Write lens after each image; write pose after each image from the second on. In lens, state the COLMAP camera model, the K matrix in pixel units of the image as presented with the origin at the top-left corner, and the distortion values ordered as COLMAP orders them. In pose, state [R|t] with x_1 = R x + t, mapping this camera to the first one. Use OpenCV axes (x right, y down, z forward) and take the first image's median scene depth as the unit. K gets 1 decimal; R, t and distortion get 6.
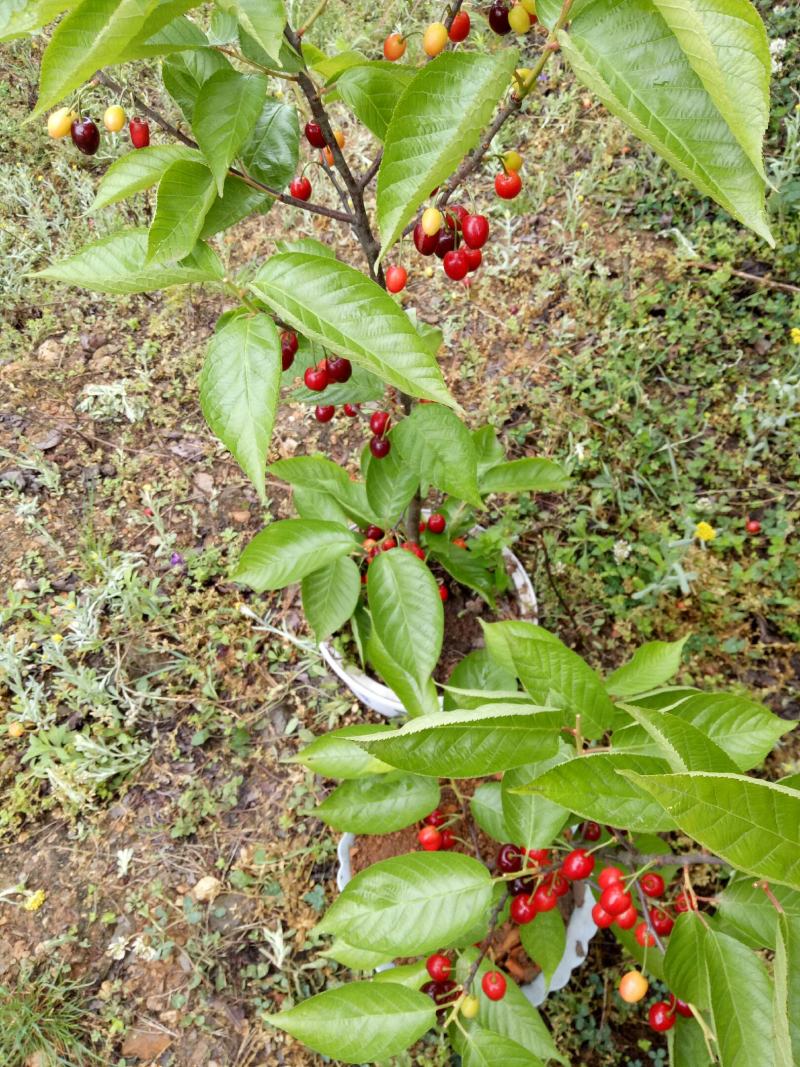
lens RADIAL K [[817.5, 0, 394.8], [0, 817.5, 537.8], [0, 0, 1]] dist [0.048118, -0.044066]
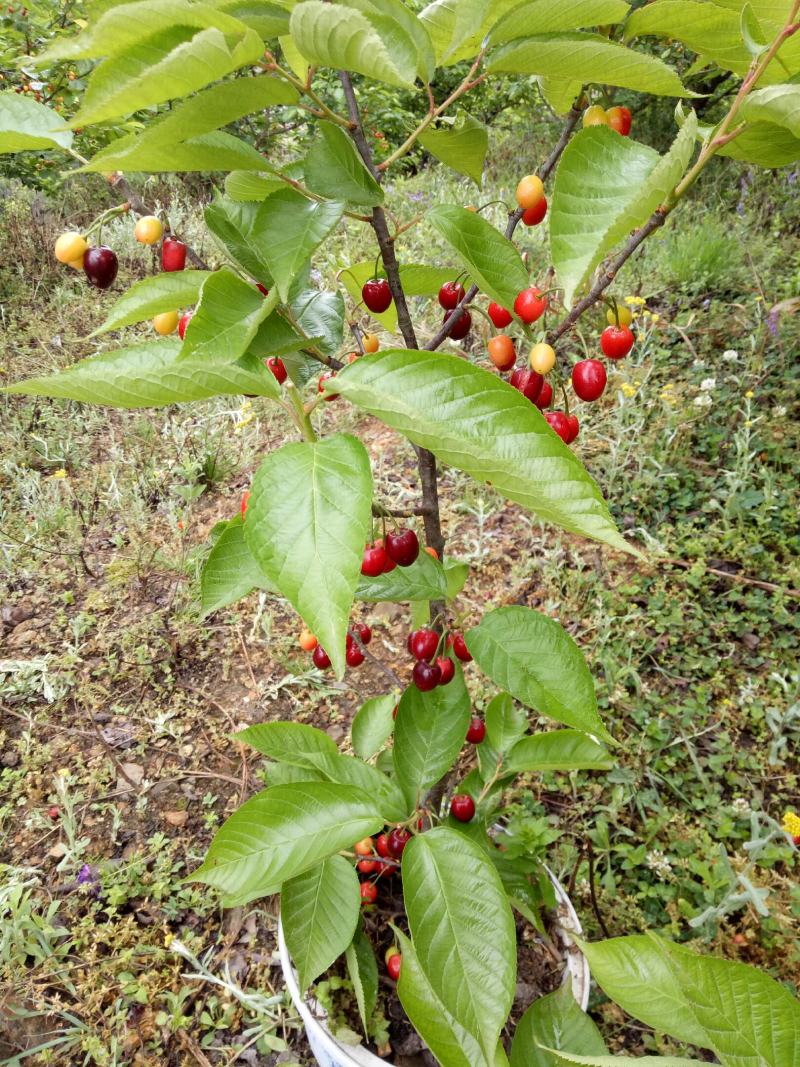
lens RADIAL K [[817.5, 0, 399.4], [0, 817.5, 537.9], [0, 0, 1]] dist [0.048118, -0.044066]
pose [[0.993668, 0.045852, 0.102573, -0.064820], [-0.002227, 0.920797, -0.390037, 0.032904], [-0.112333, 0.387339, 0.915068, 0.139600]]
